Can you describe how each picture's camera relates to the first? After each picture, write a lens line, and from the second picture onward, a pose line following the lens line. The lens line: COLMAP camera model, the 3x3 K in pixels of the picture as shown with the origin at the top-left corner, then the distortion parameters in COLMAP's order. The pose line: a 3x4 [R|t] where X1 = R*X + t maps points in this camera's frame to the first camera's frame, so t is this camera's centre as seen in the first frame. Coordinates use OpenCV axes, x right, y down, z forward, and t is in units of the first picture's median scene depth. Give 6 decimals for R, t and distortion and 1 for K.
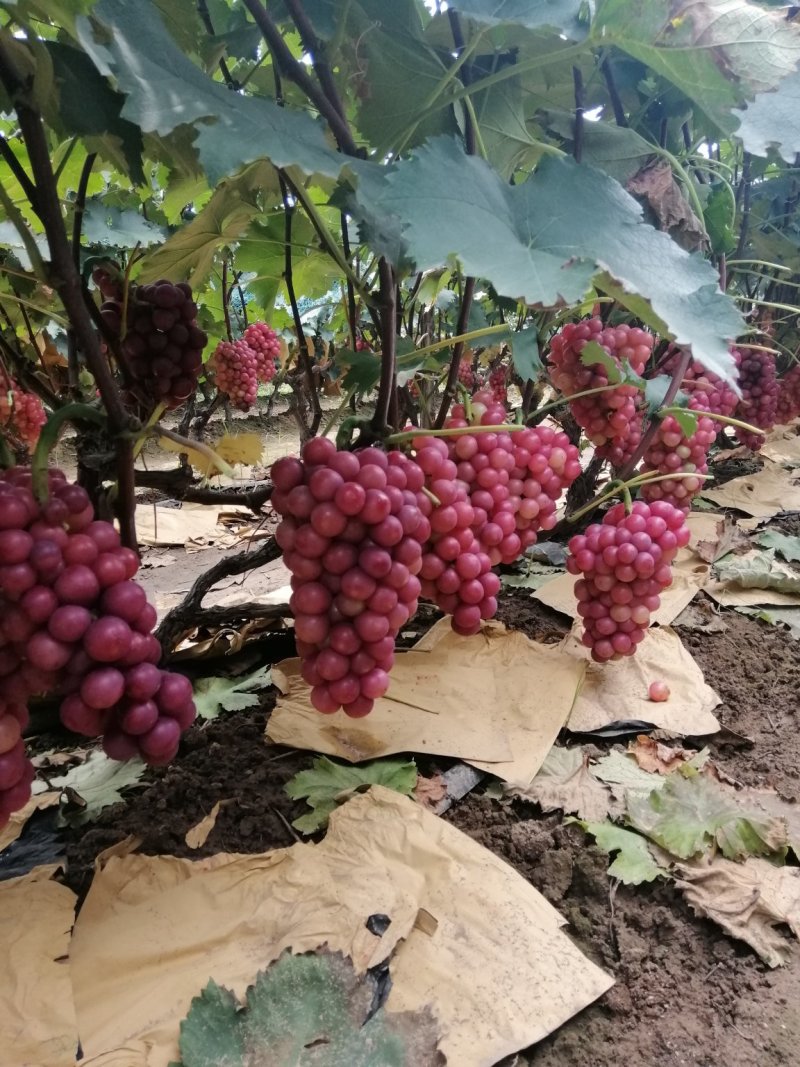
lens RADIAL K [[857.4, 0, 399.3], [0, 857.4, 529.1], [0, 0, 1]] dist [0.114714, -0.115542]
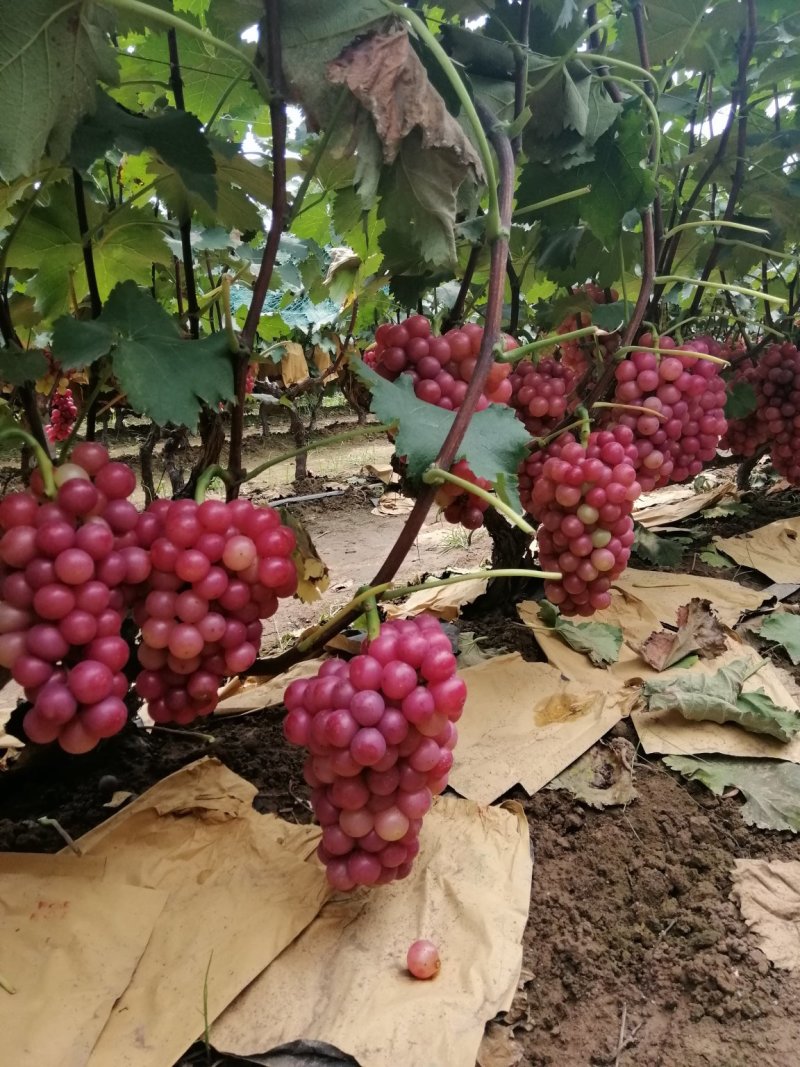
lens RADIAL K [[821.9, 0, 407.7], [0, 821.9, 533.2], [0, 0, 1]] dist [0.108938, -0.147305]
pose [[0.986027, 0.012475, -0.166120, 0.298829], [-0.011015, 0.999892, 0.009709, -0.079921], [0.166223, -0.007743, 0.986058, 0.359392]]
